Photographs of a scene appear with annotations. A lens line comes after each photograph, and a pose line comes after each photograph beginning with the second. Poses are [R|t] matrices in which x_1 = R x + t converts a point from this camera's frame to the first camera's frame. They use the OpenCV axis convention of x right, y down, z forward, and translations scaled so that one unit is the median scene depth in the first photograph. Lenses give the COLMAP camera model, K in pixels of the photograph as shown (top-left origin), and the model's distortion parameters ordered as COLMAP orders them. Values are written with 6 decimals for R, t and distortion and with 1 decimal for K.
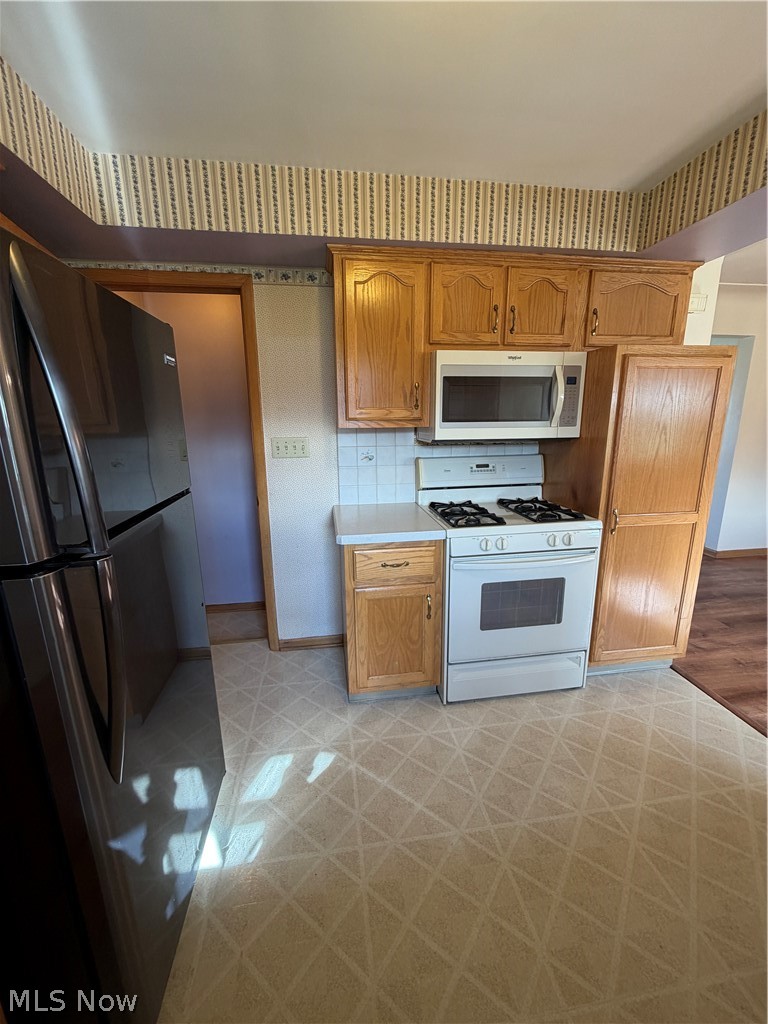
lens RADIAL K [[409.4, 0, 382.0], [0, 409.4, 509.0], [0, 0, 1]] dist [0.001364, 0.000386]
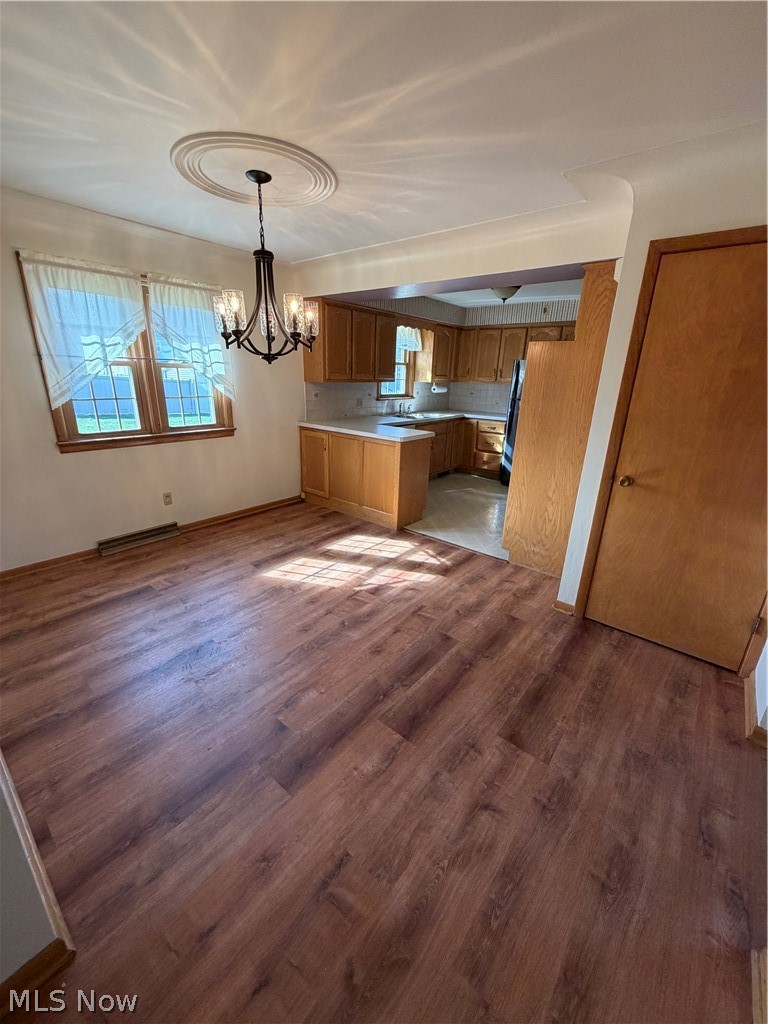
lens RADIAL K [[409.4, 0, 382.0], [0, 409.4, 509.0], [0, 0, 1]] dist [0.001364, 0.000386]
pose [[-0.742625, 0.202342, -0.638408, 1.721471], [-0.169421, 0.865496, 0.471395, -0.347362], [0.647923, 0.458230, -0.608458, 1.346125]]
